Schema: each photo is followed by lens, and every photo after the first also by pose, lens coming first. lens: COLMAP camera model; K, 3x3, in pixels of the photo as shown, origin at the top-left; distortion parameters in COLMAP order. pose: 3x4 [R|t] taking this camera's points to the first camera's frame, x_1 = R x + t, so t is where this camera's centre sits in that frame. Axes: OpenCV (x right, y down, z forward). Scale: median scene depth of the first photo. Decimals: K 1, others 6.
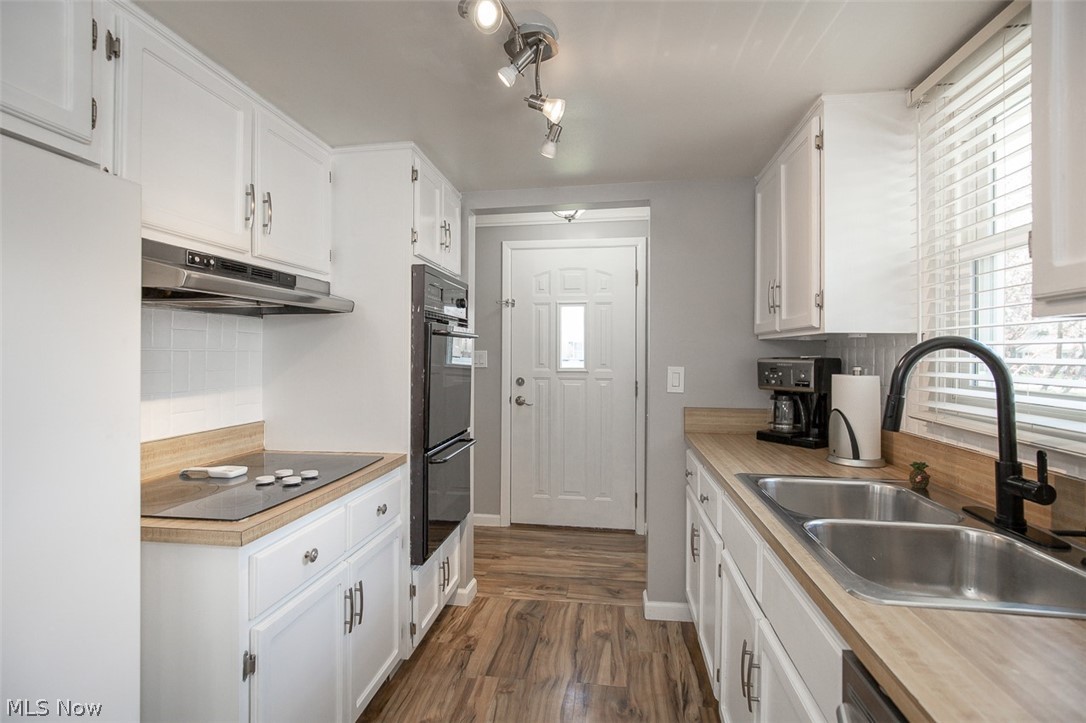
lens RADIAL K [[497.0, 0, 543.0], [0, 497.0, 361.5], [0, 0, 1]] dist [-0.009068, 0.000004]
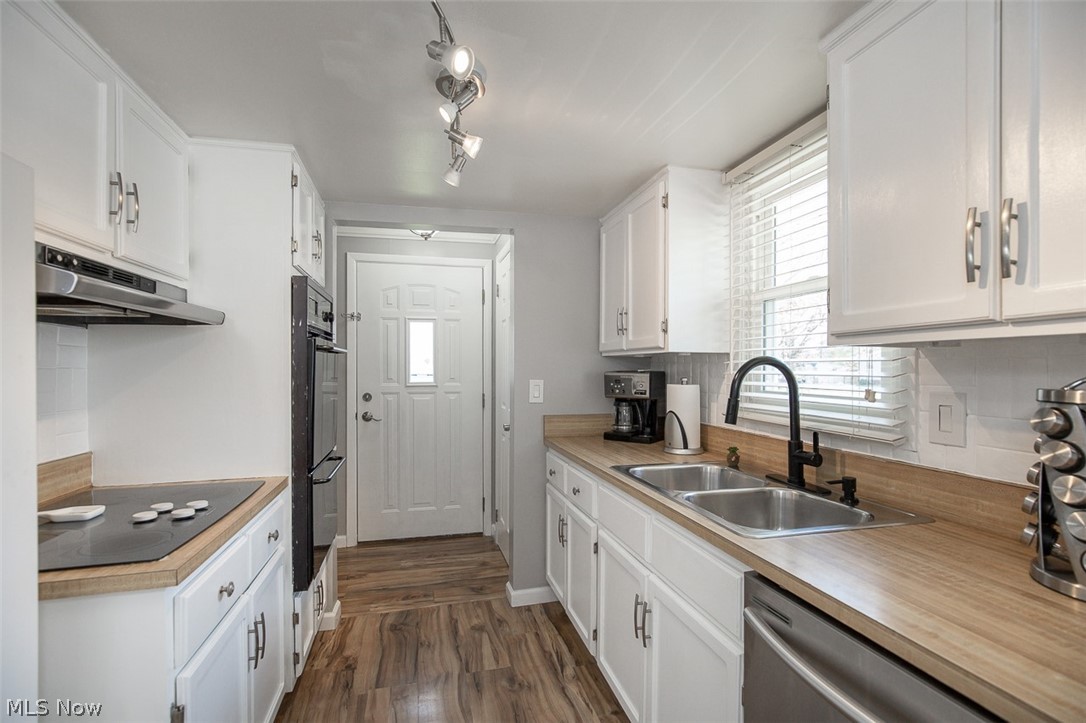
lens RADIAL K [[490.1, 0, 534.5], [0, 490.1, 382.8], [0, 0, 1]] dist [-0.003573, 0.000138]
pose [[0.927090, -0.016039, 0.374496, -0.186173], [0.009887, 0.999783, 0.018343, -0.004047], [-0.374709, -0.013303, 0.927047, -0.038805]]
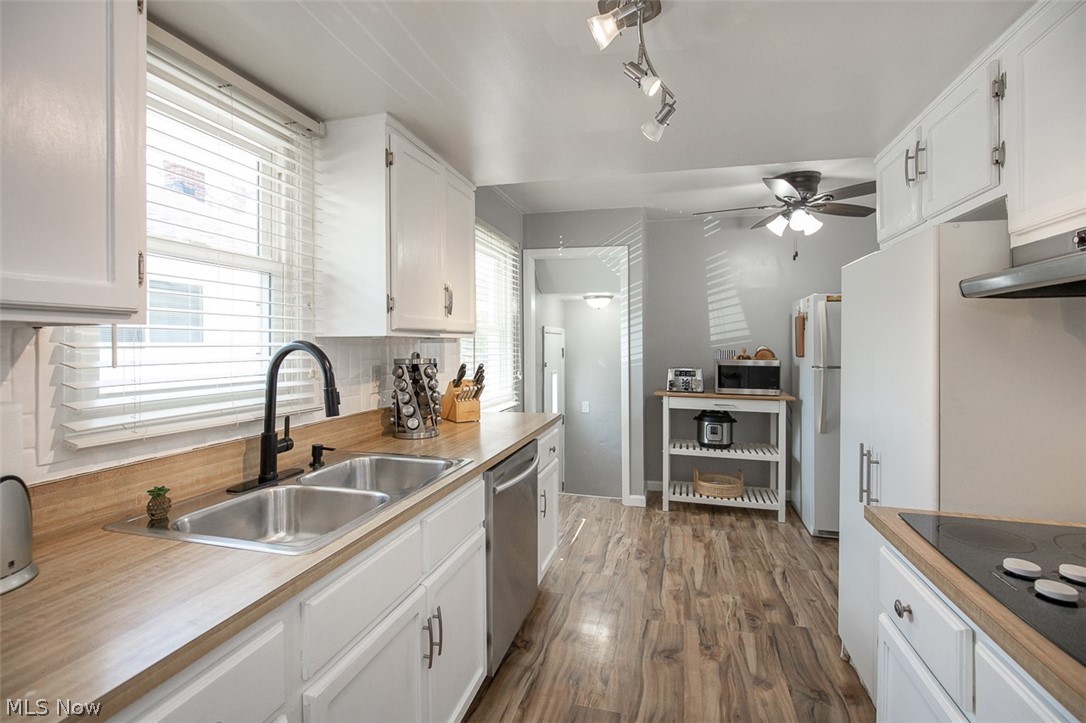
lens RADIAL K [[509.8, 0, 544.2], [0, 509.8, 338.9], [0, 0, 1]] dist [-0.013961, 0.005057]
pose [[-0.994052, -0.005907, 0.108748, 0.028352], [-0.005245, 0.999966, 0.006376, -0.038398], [-0.108782, 0.005768, -0.994049, 1.306836]]
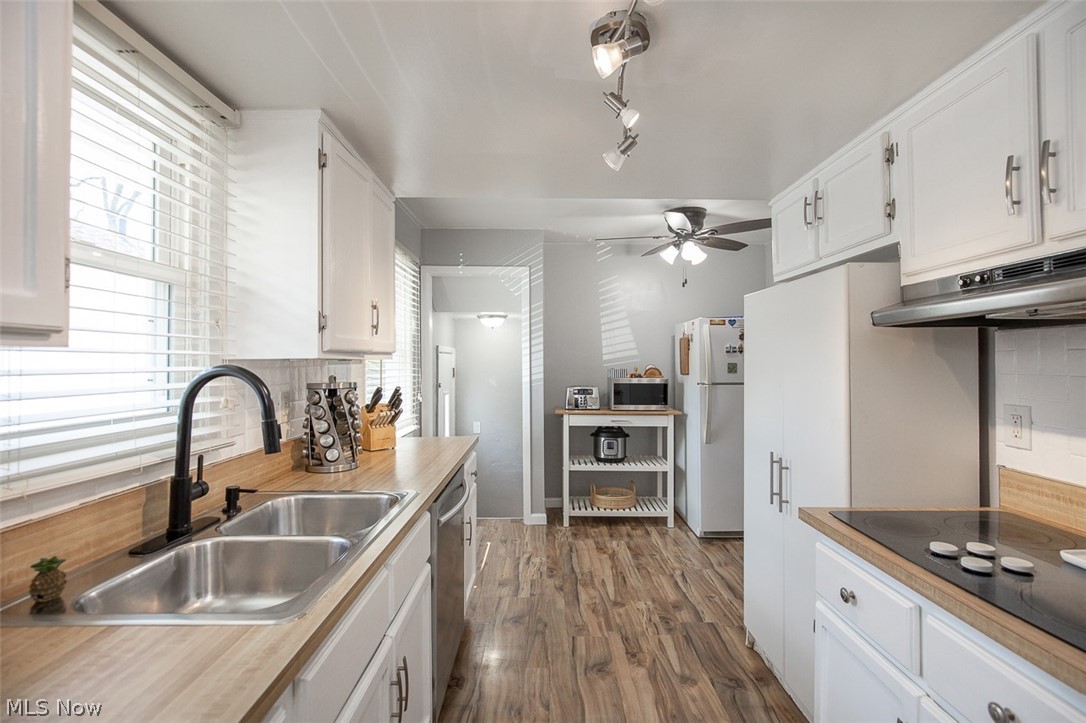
lens RADIAL K [[509.9, 0, 550.1], [0, 509.9, 349.2], [0, 0, 1]] dist [-0.008468, 0.000696]
pose [[-0.986533, -0.006427, -0.163434, 0.173302], [-0.004722, 0.999930, -0.010817, -0.043762], [0.163492, -0.009900, -0.986495, 1.290629]]
